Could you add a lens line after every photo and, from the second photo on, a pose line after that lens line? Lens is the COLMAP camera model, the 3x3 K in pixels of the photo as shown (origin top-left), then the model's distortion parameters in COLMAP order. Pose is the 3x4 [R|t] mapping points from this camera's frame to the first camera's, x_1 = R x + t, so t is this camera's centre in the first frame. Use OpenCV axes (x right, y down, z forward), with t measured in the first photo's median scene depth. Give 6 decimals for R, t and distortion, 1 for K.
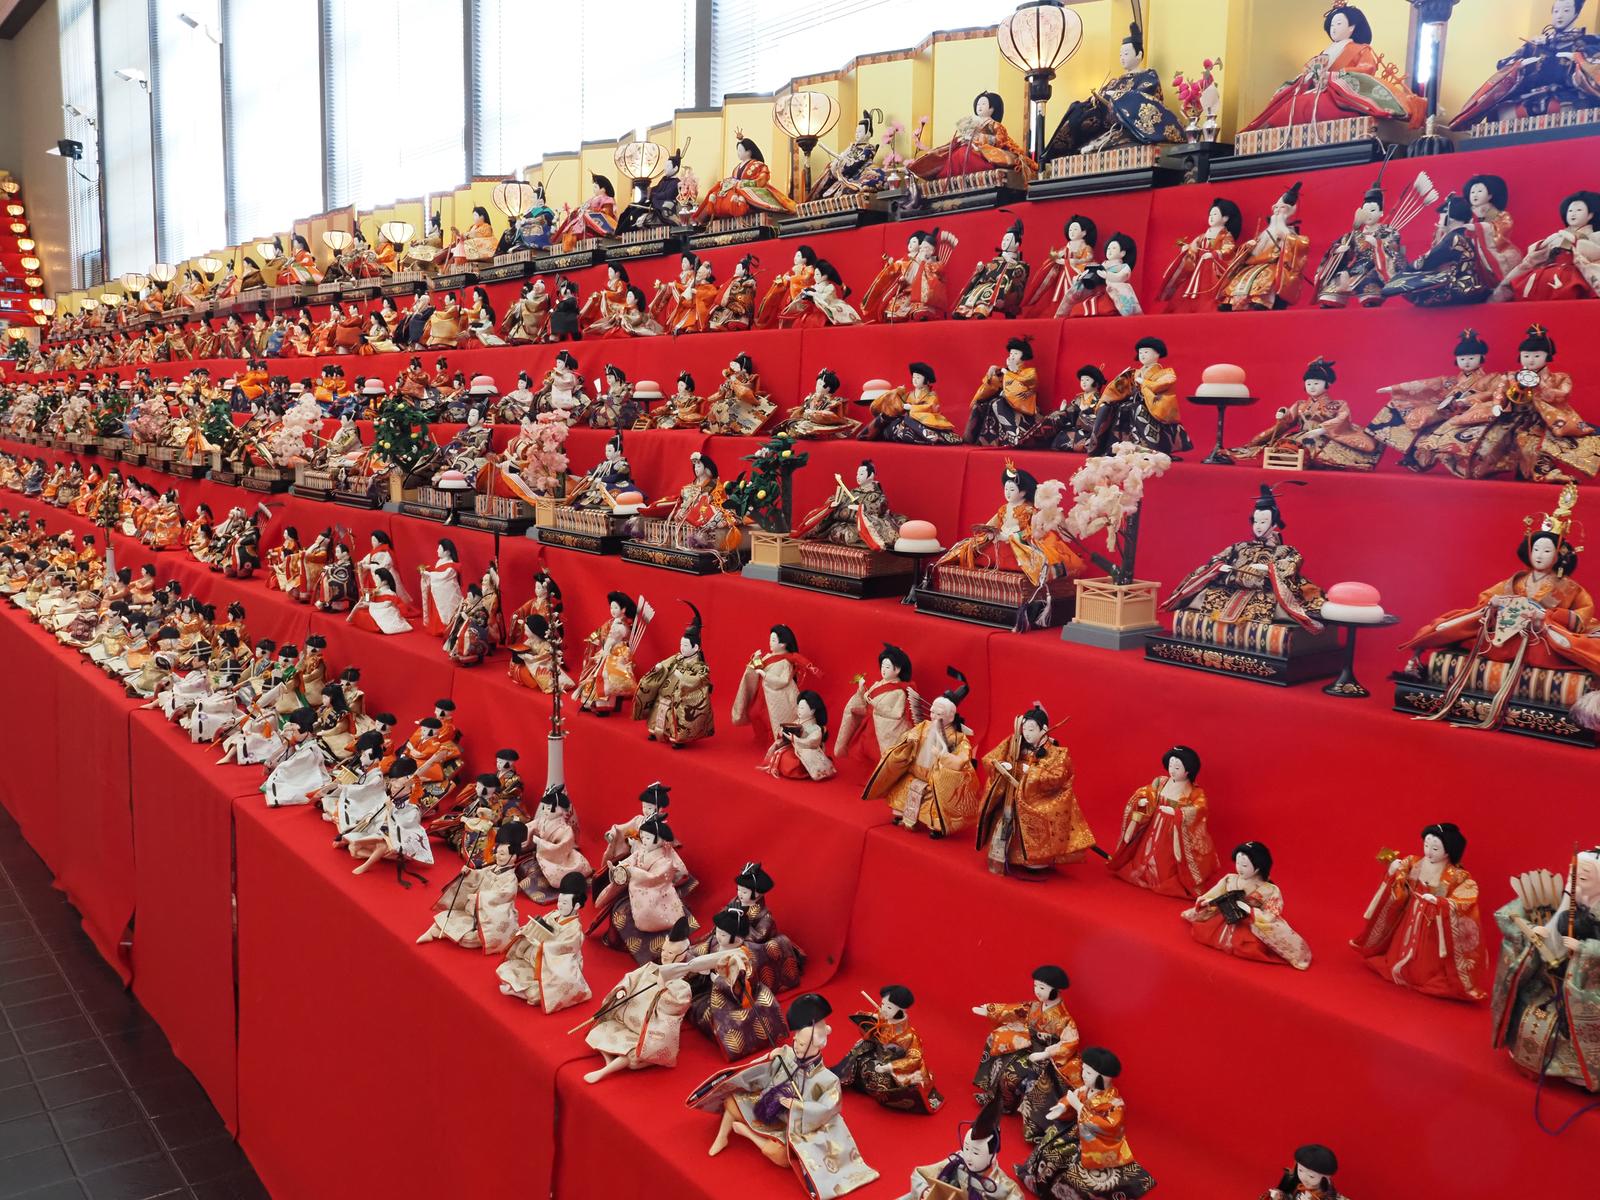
lens RADIAL K [[1351.5, 0, 750.8], [0, 1351.5, 600.2], [0, 0, 1]] dist [0.007595, 0.005024]
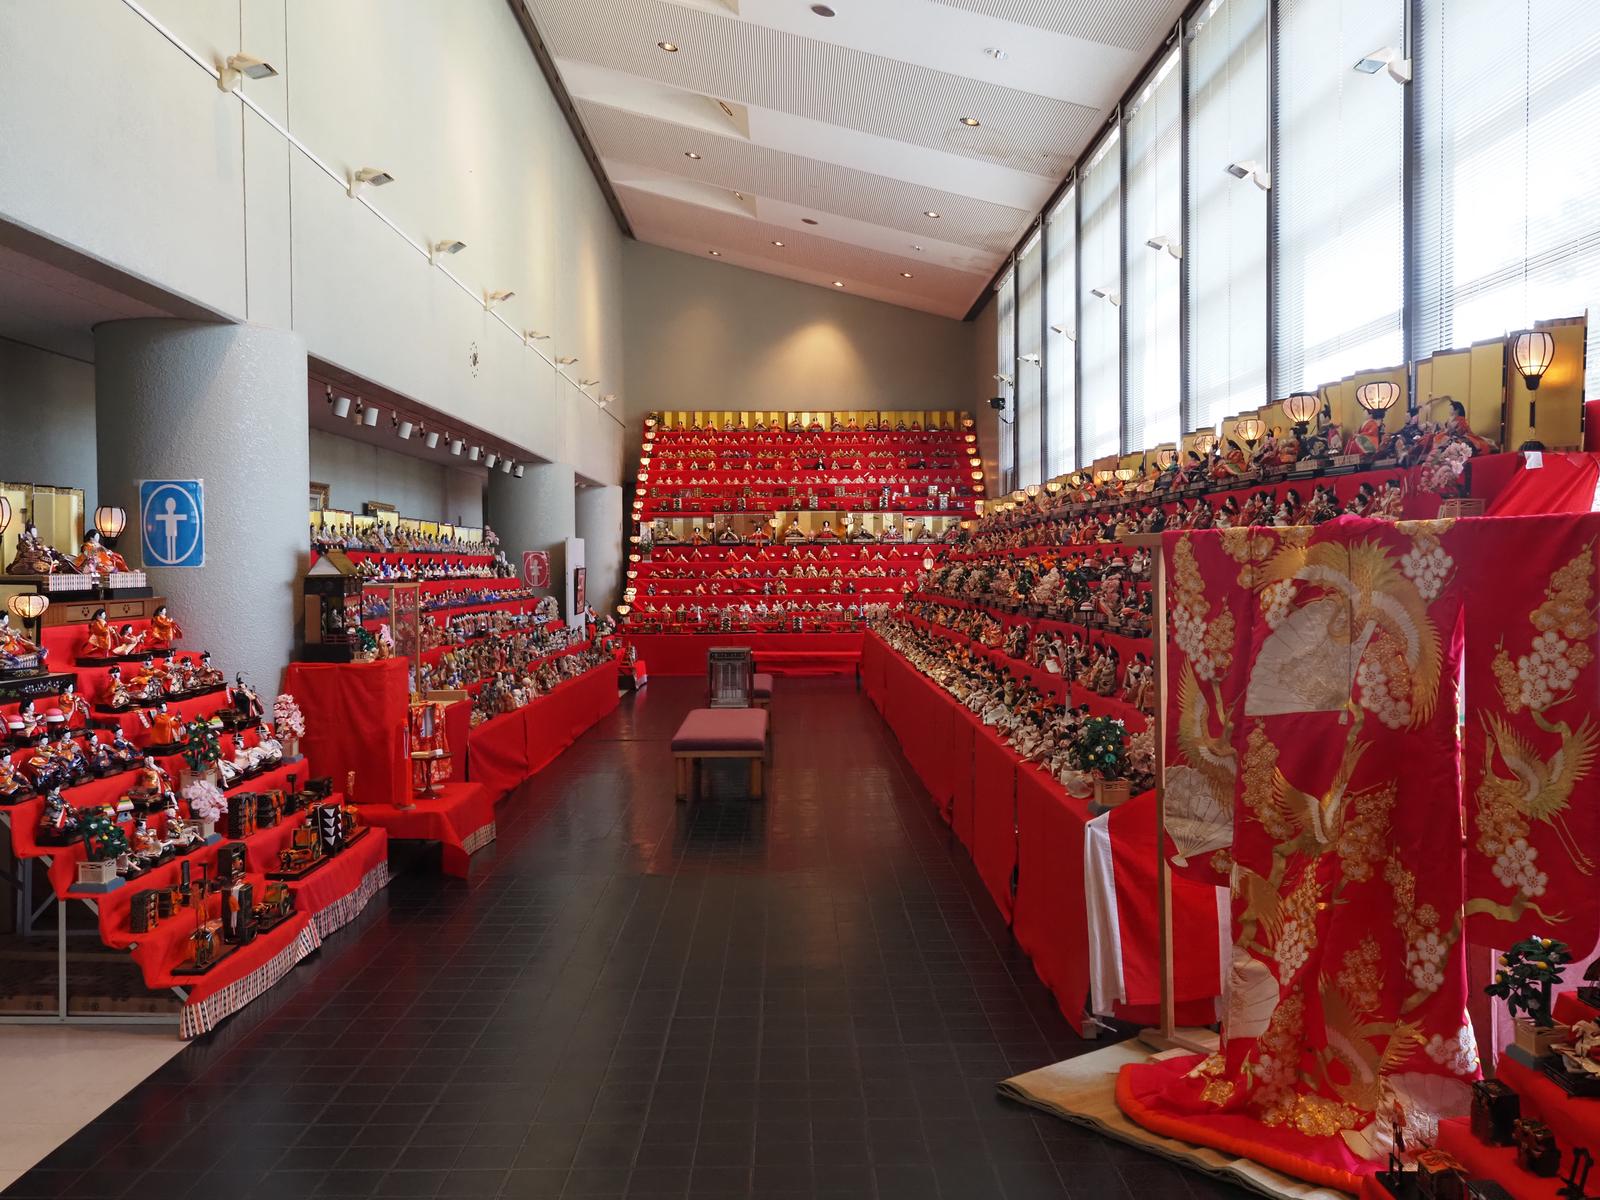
lens RADIAL K [[1237.2, 0, 800.0], [0, 1237.2, 600.0], [0, 0, 1]] dist [-0.361971, 0.480384]
pose [[0.803437, -0.015914, -0.595177, 0.289133], [-0.052645, 0.993829, -0.097639, 0.058694], [0.593057, 0.109780, 0.797641, -0.426000]]
